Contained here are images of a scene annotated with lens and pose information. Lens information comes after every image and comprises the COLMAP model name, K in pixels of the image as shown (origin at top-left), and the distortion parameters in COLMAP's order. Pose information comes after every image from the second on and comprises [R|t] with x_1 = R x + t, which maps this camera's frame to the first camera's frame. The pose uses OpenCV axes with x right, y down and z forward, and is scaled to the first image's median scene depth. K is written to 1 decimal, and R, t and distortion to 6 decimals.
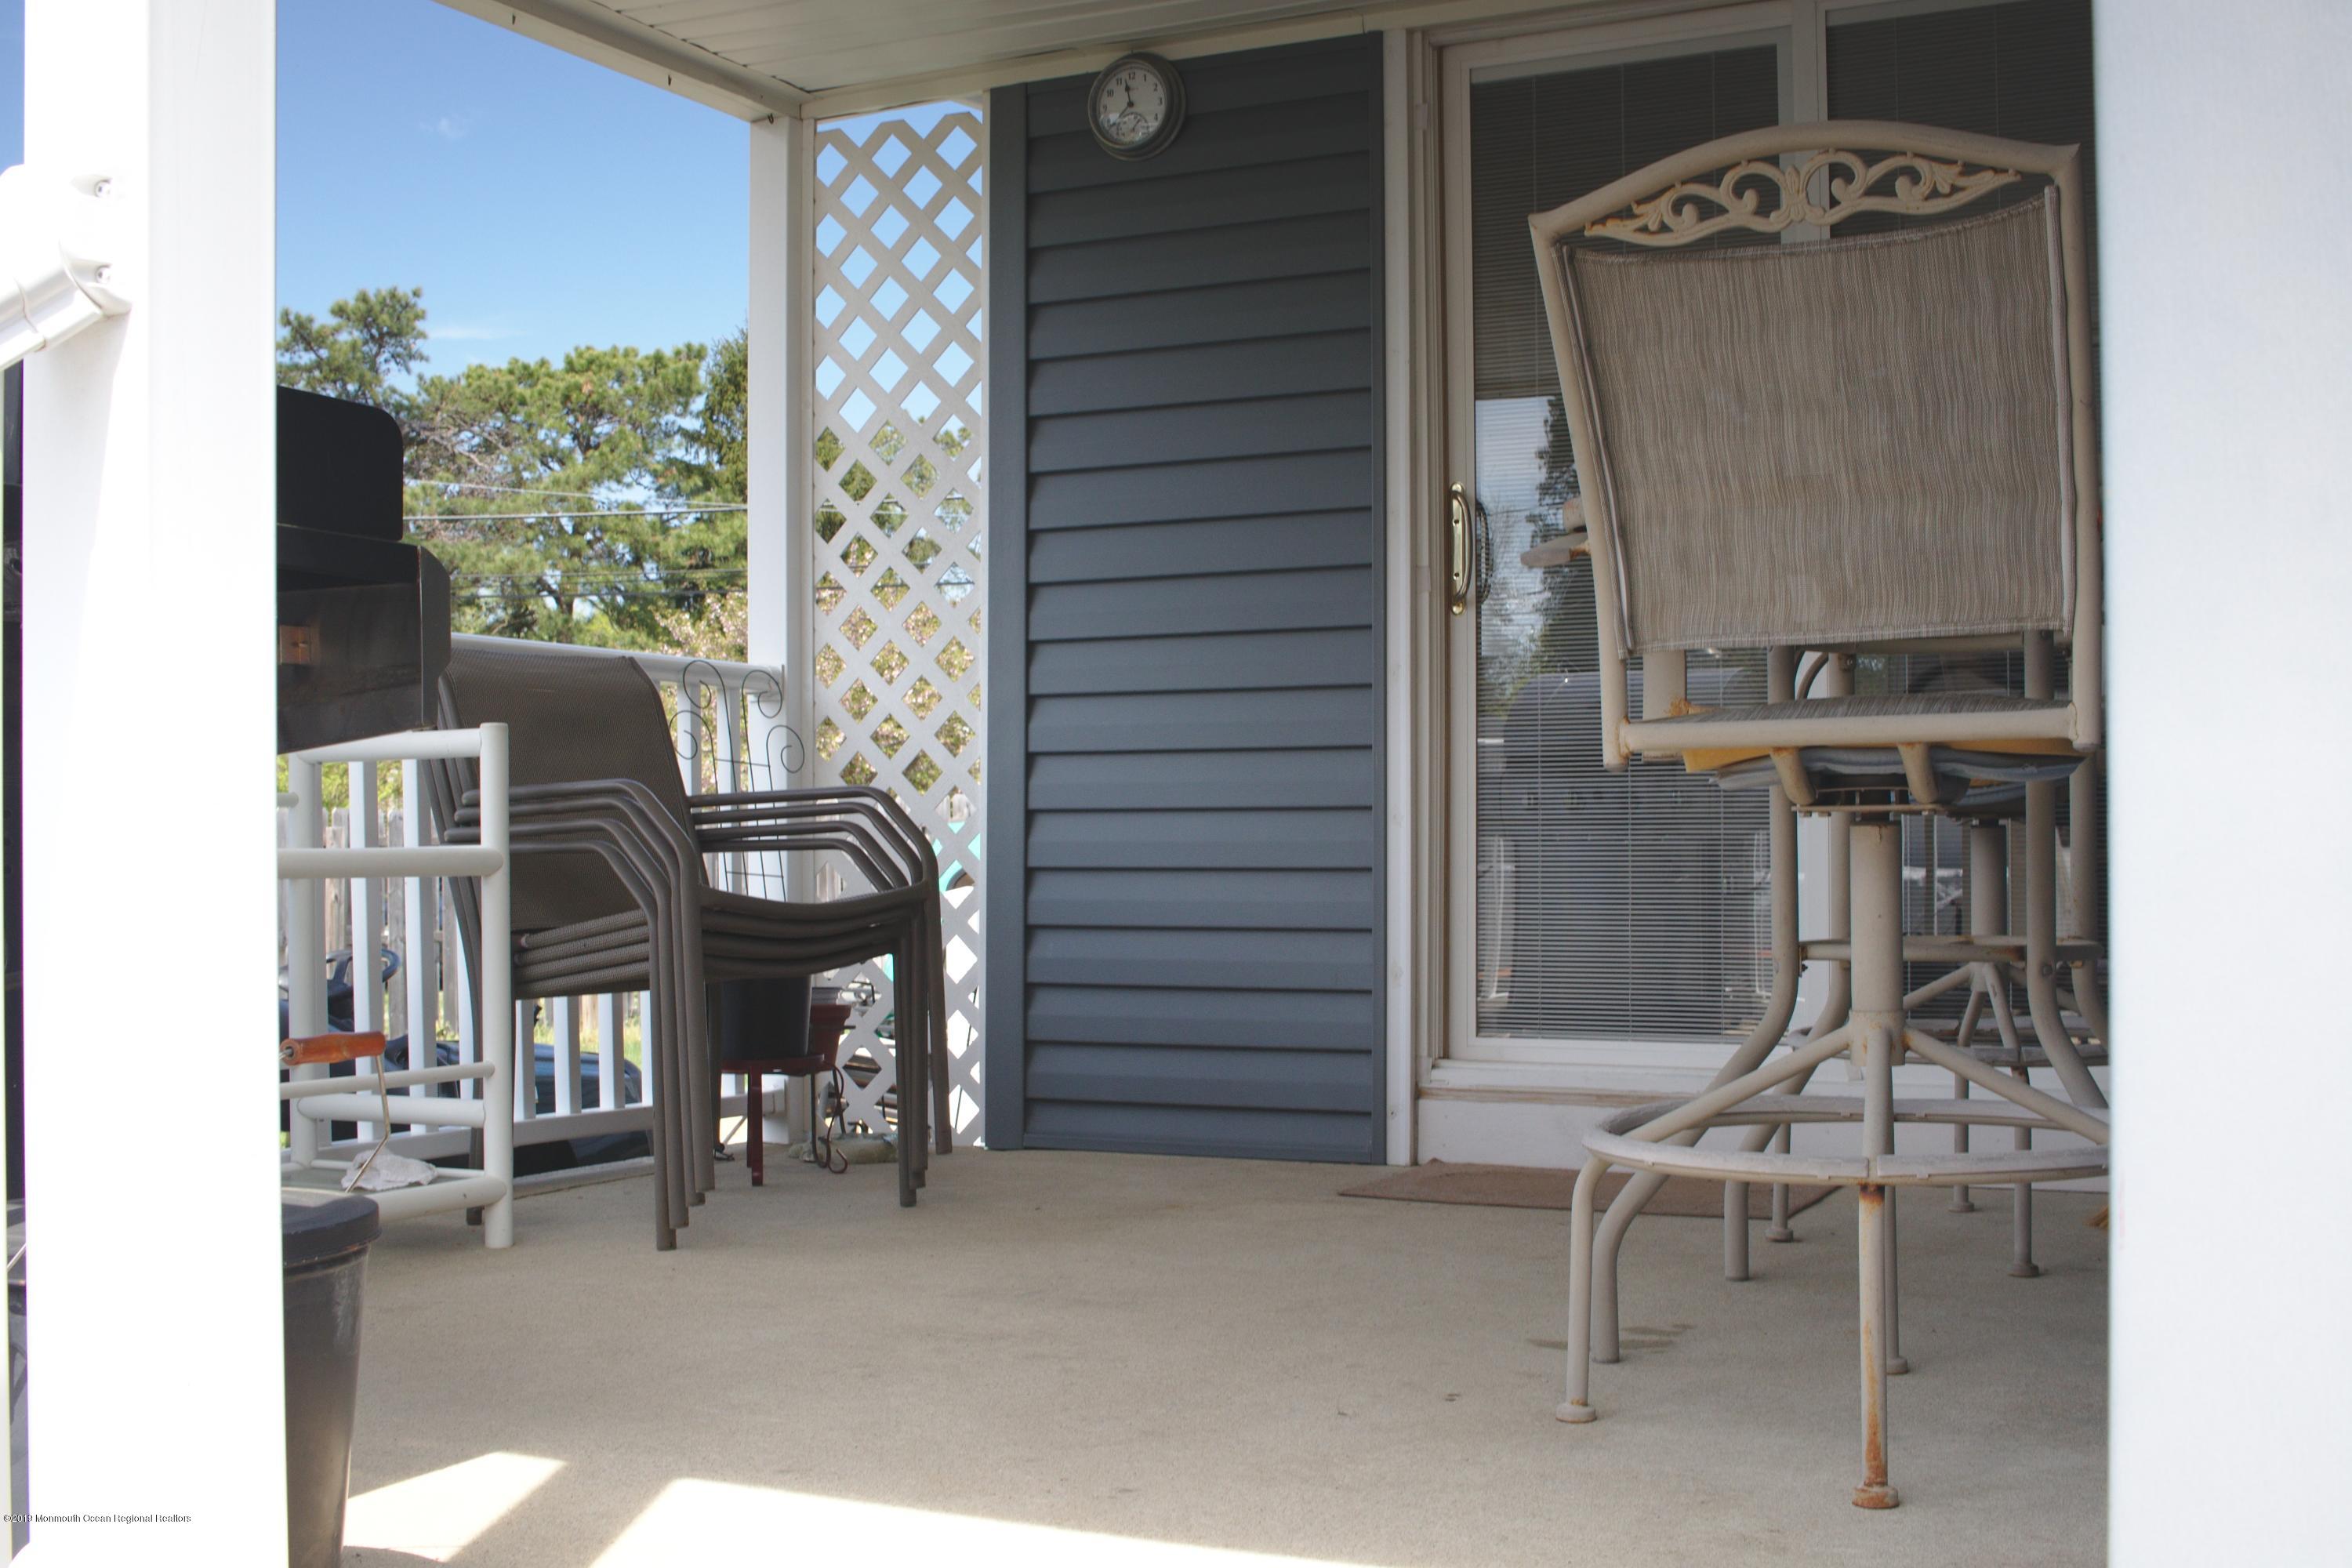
lens RADIAL K [[2633.2, 0, 1176.0], [0, 2633.2, 784.0], [0, 0, 1]] dist [-0.113607, 0.096887]
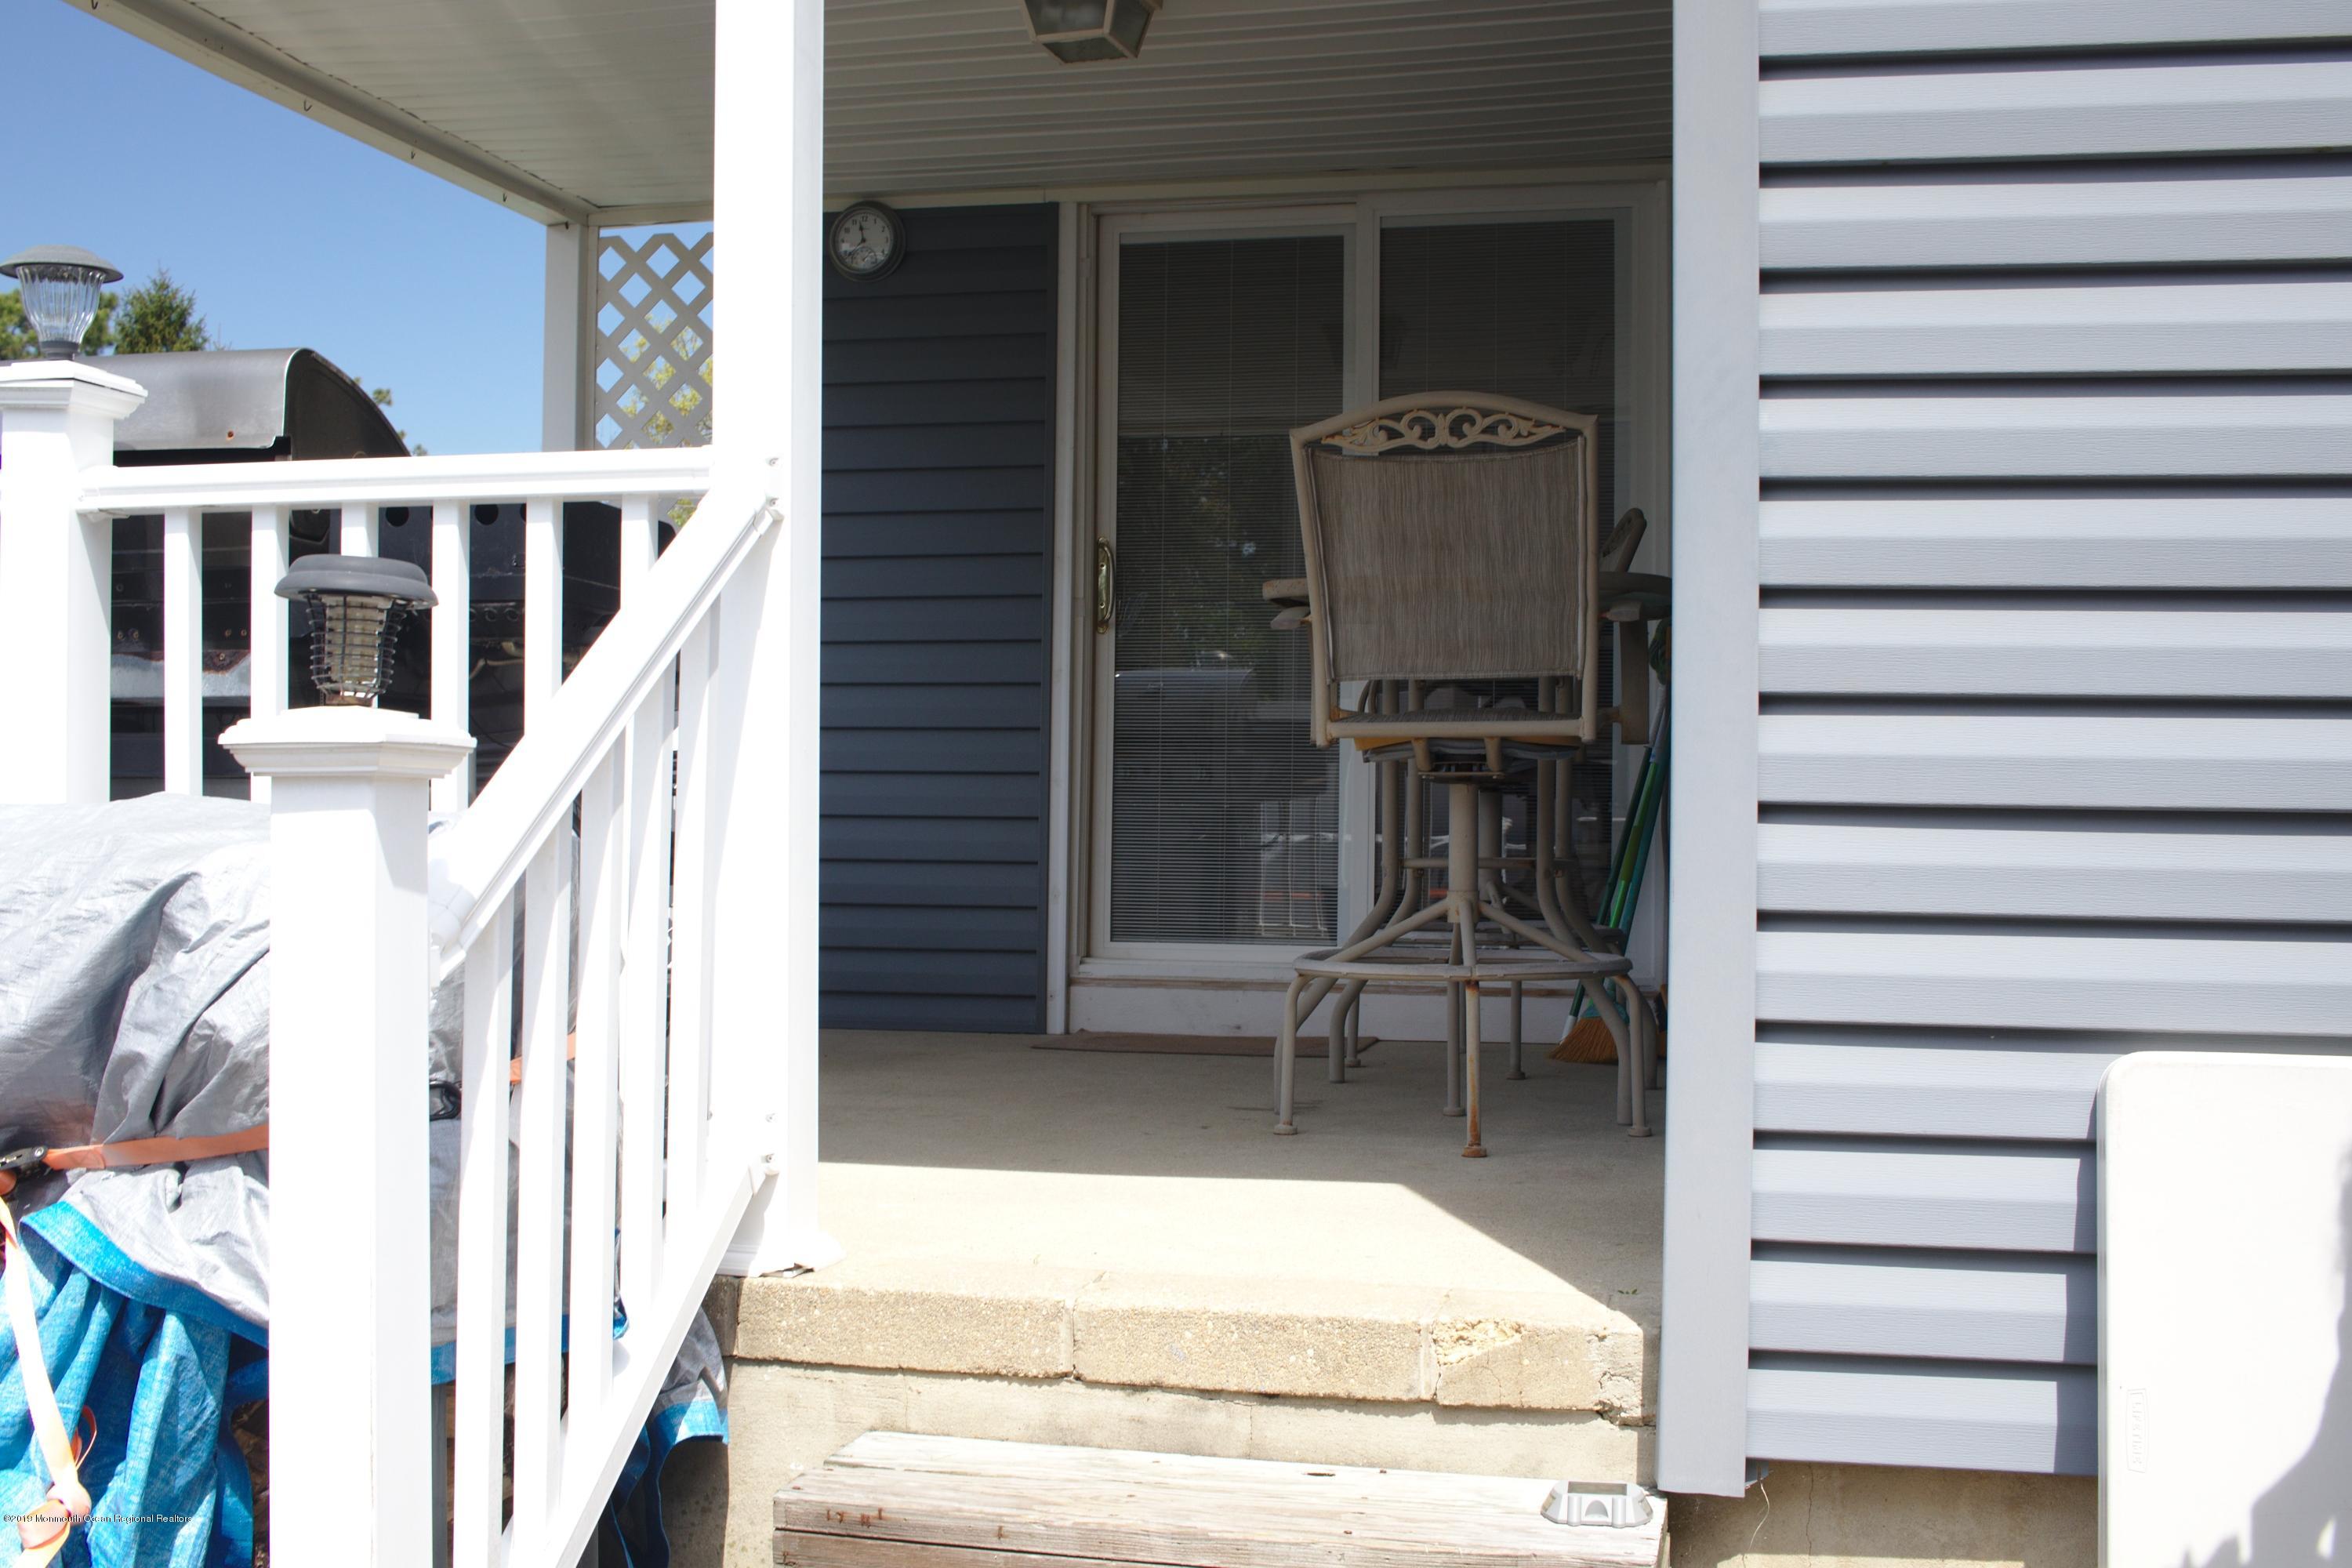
lens RADIAL K [[2633.2, 0, 1176.0], [0, 2633.2, 784.0], [0, 0, 1]] dist [-0.113607, 0.096887]
pose [[0.973408, 0.018816, 0.228302, -0.169839], [-0.020656, 0.999771, 0.005671, 0.005375], [-0.228143, -0.010236, 0.973574, -0.350707]]
